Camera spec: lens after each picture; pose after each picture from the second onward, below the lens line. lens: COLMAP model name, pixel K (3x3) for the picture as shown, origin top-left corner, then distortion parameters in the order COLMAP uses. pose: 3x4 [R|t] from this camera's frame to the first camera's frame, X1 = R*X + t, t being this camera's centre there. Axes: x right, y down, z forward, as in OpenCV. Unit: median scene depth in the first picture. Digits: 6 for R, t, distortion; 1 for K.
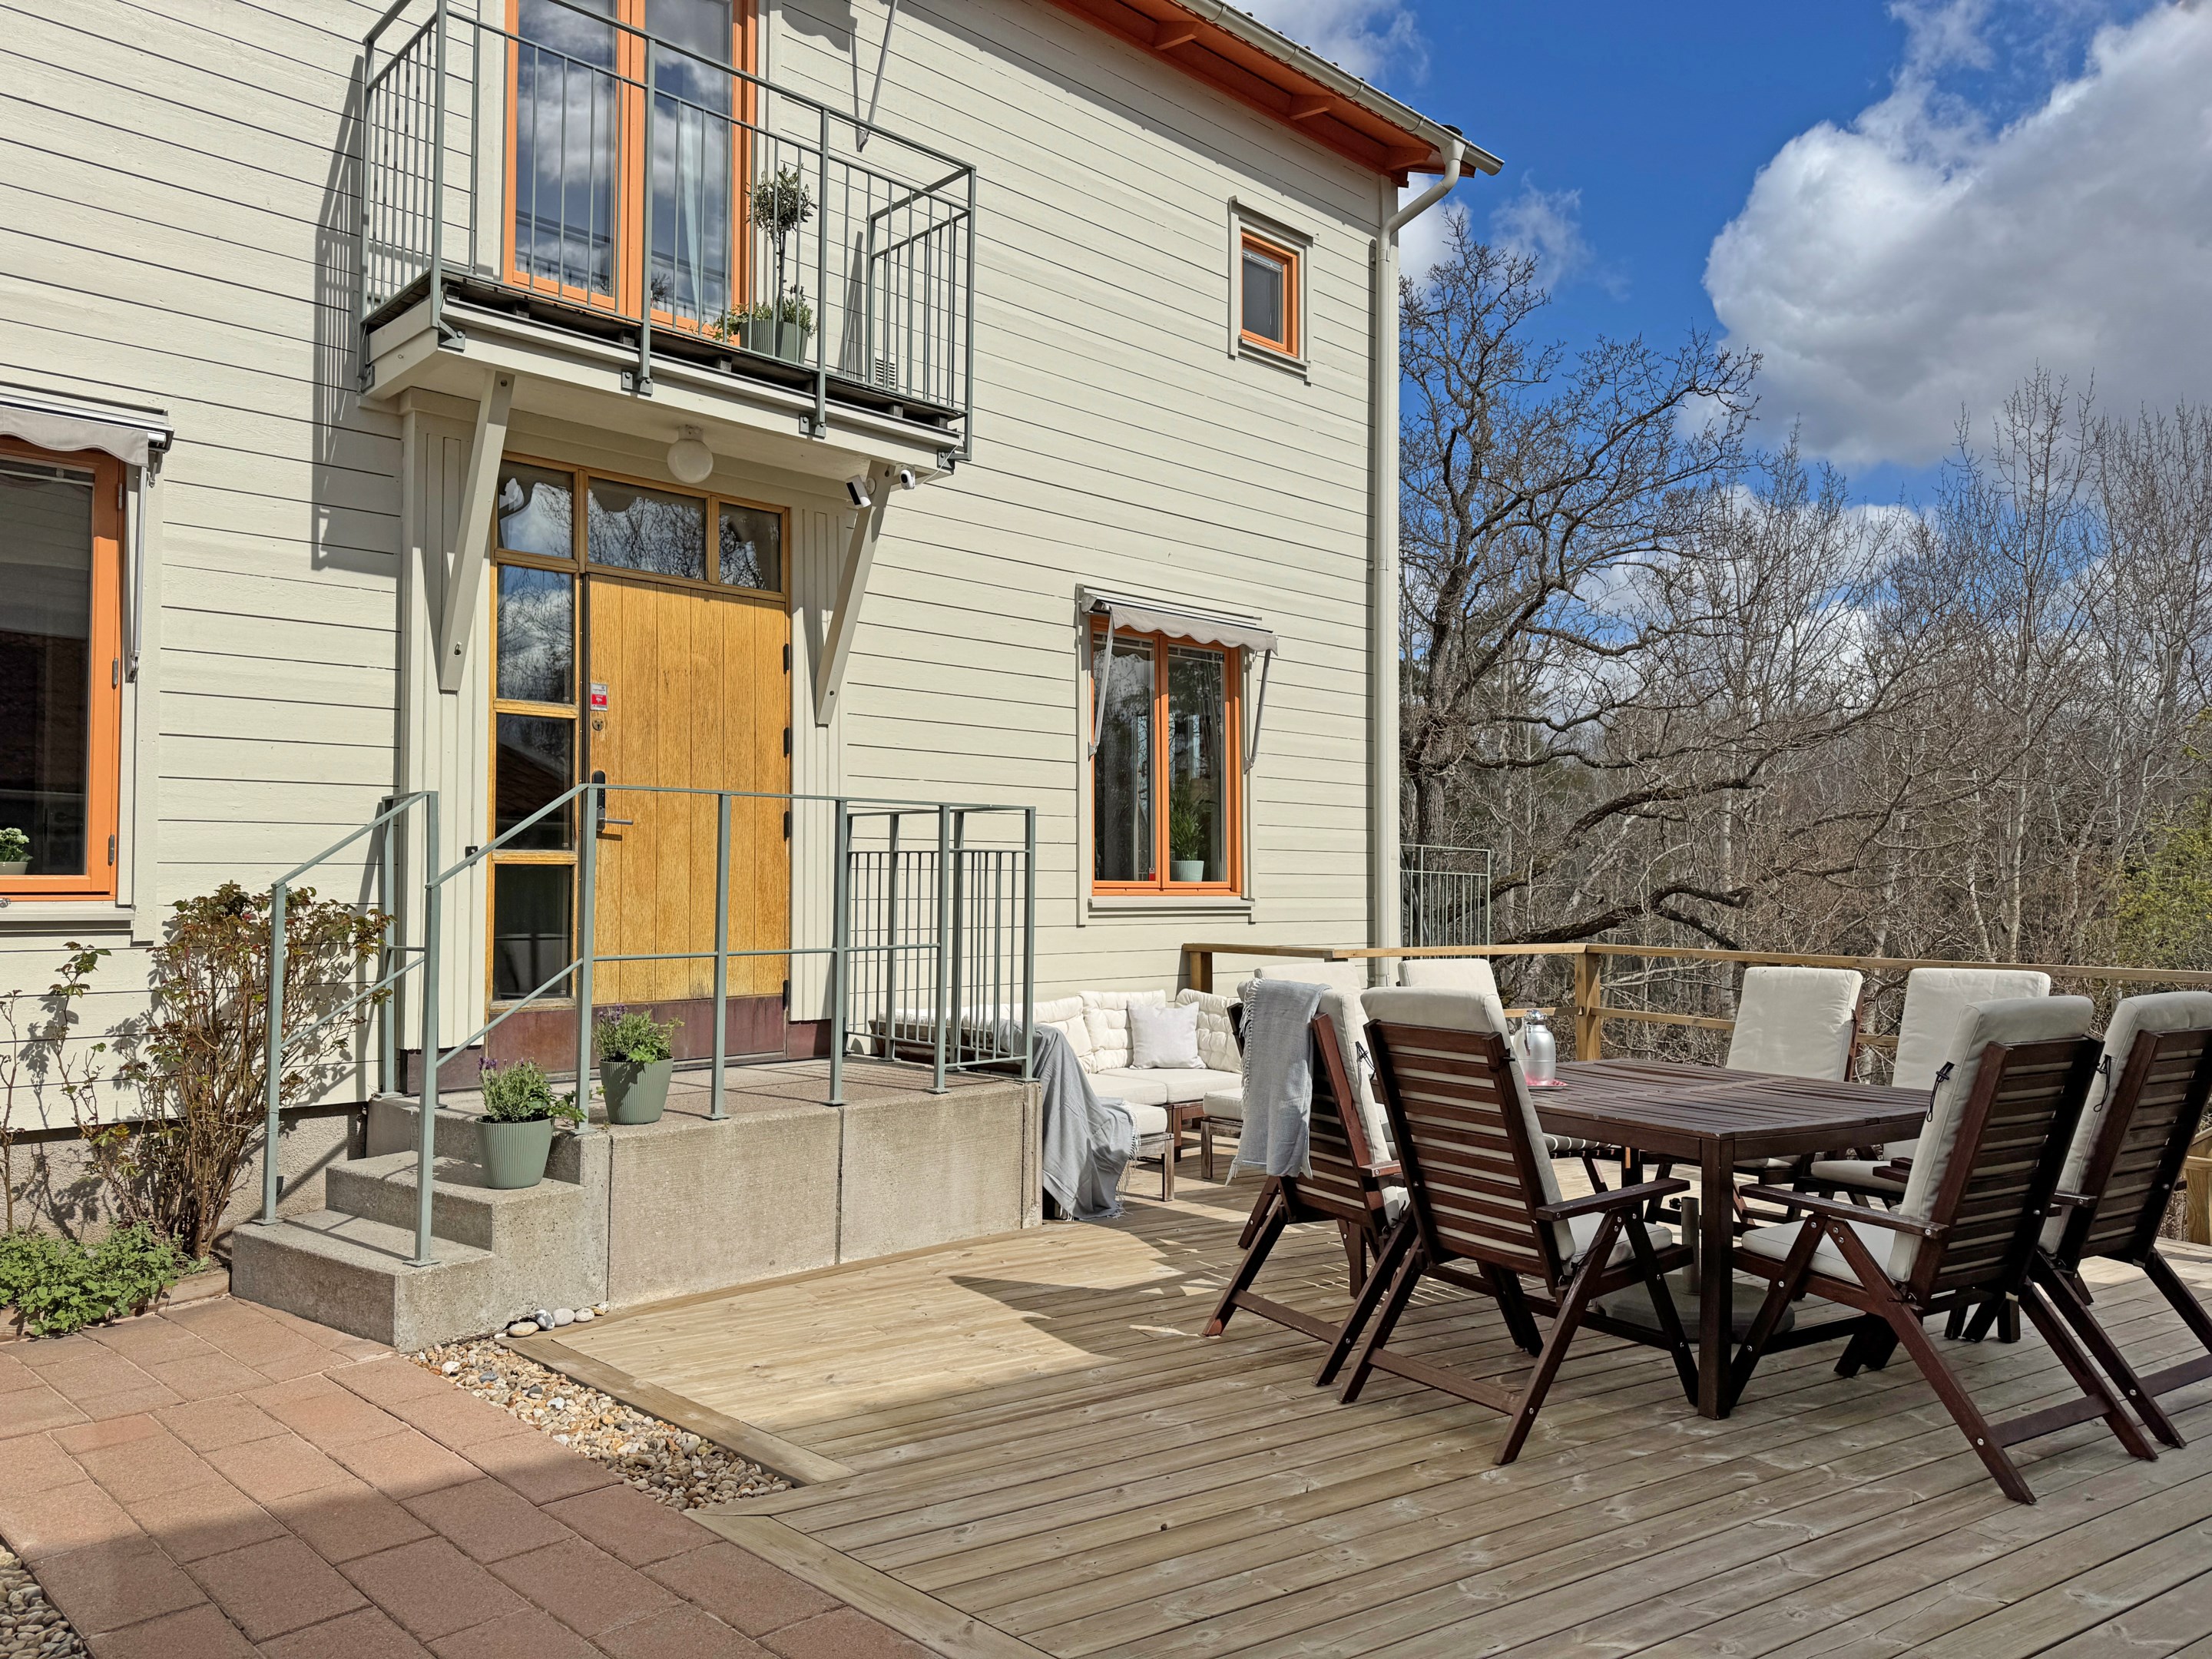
lens RADIAL K [[1586.6, 0, 1121.3], [0, 1586.6, 816.5], [0, 0, 1]] dist [0.023104, -0.036801]
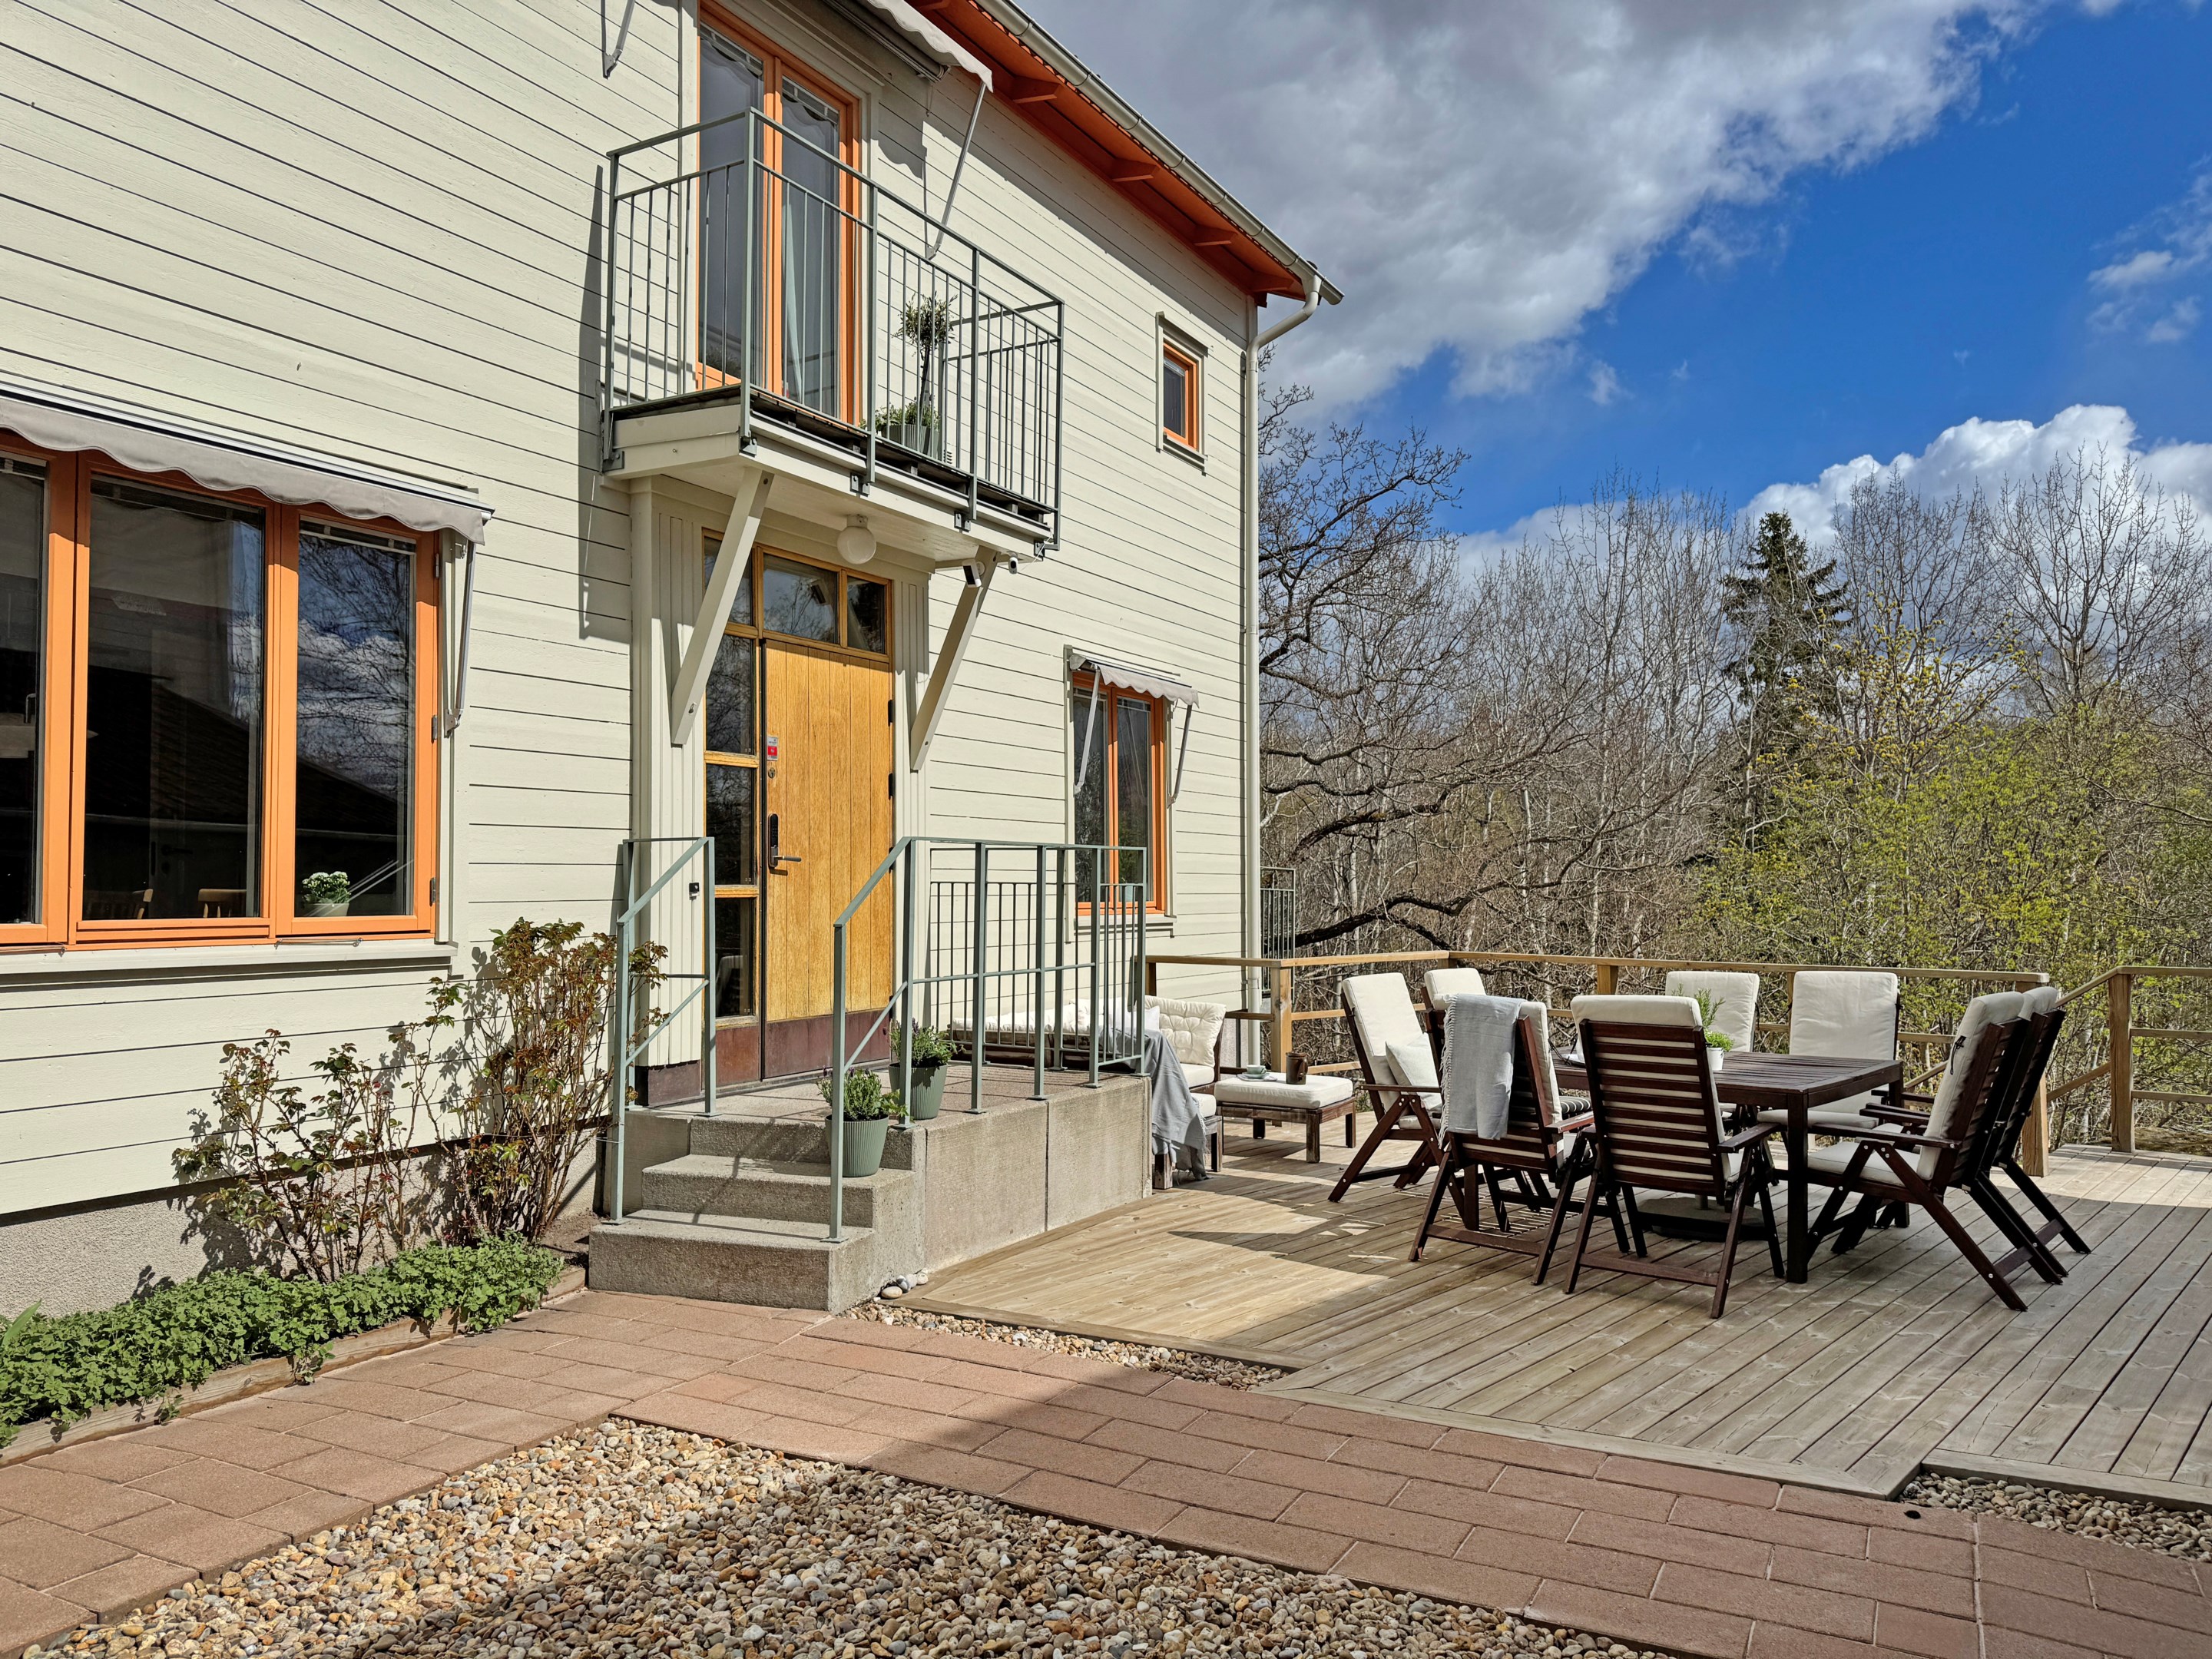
lens RADIAL K [[1586.6, 0, 1095.2], [0, 1586.6, 814.5], [0, 0, 1]] dist [0.023104, -0.036801]
pose [[0.958607, 0.011186, 0.284514, -0.460267], [-0.011769, 0.999931, 0.000338, -0.033626], [-0.284490, -0.003672, 0.958672, -0.156565]]
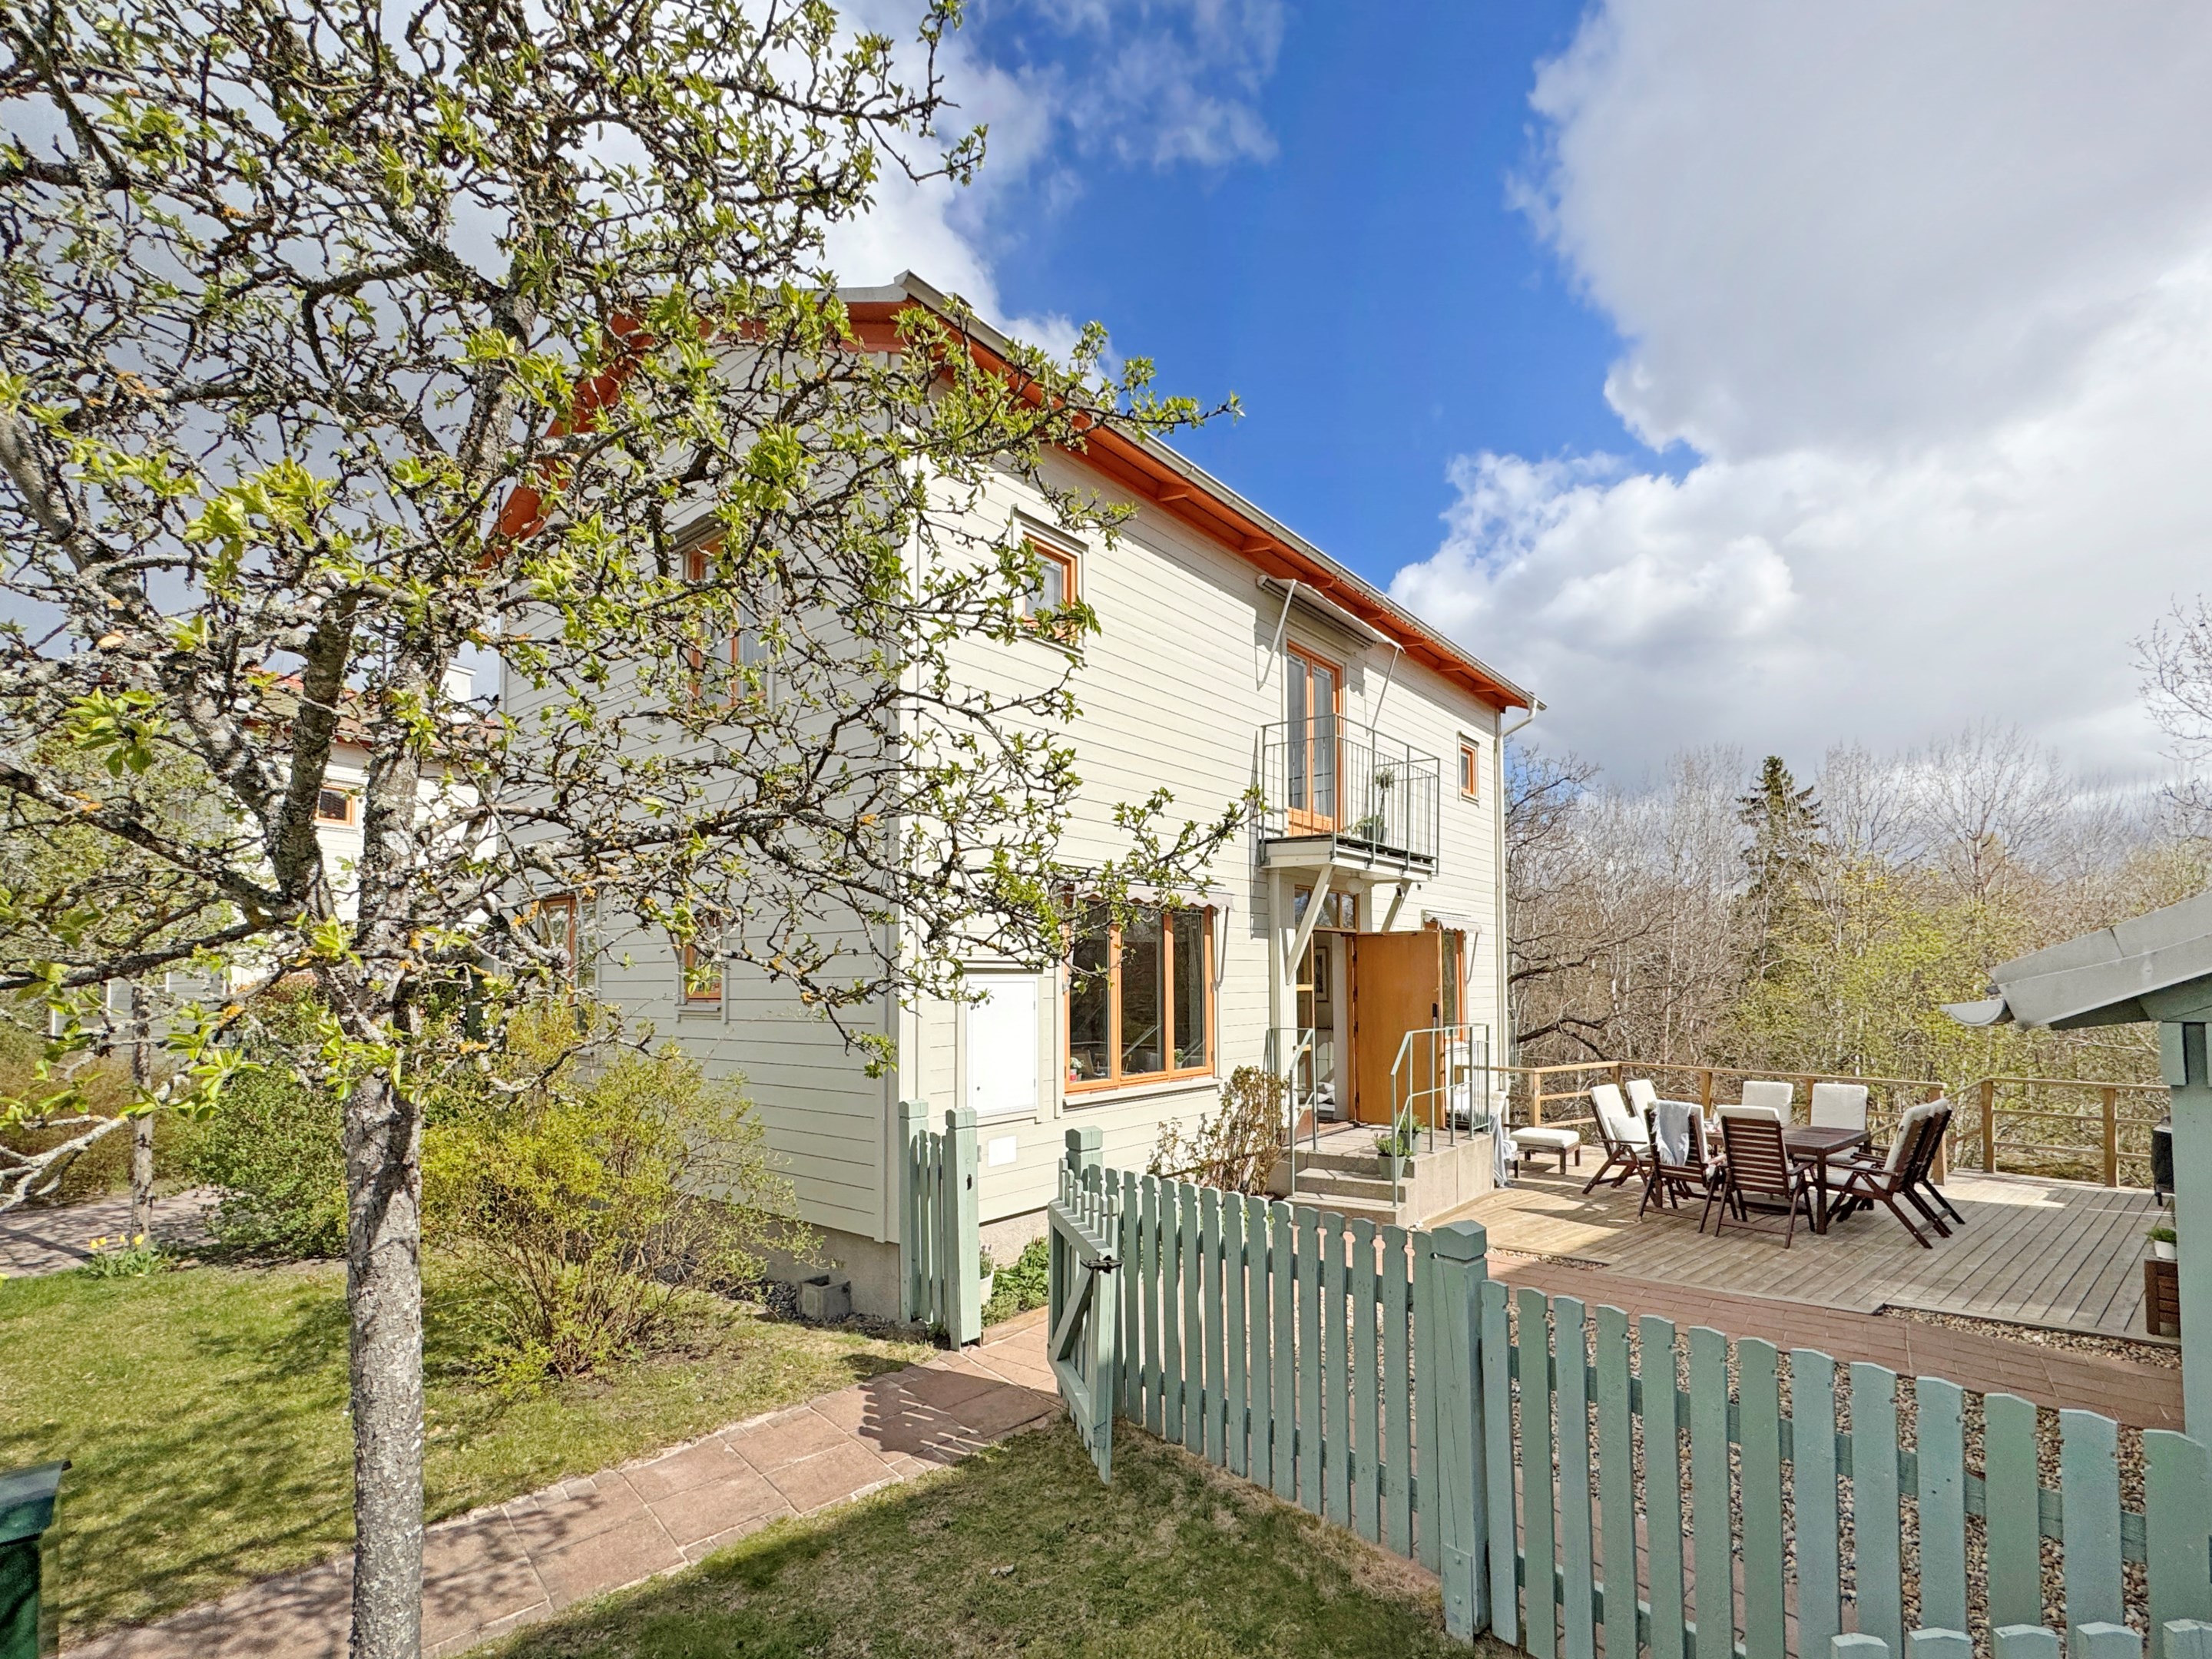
lens RADIAL K [[1053.6, 0, 1160.6], [0, 1053.6, 931.3], [0, 0, 1]] dist [-0.018851, 0.000502]
pose [[0.985419, 0.002199, 0.170130, -0.907289], [-0.003493, 0.999967, 0.007305, -0.174351], [-0.170108, -0.007793, 0.985395, -0.597674]]
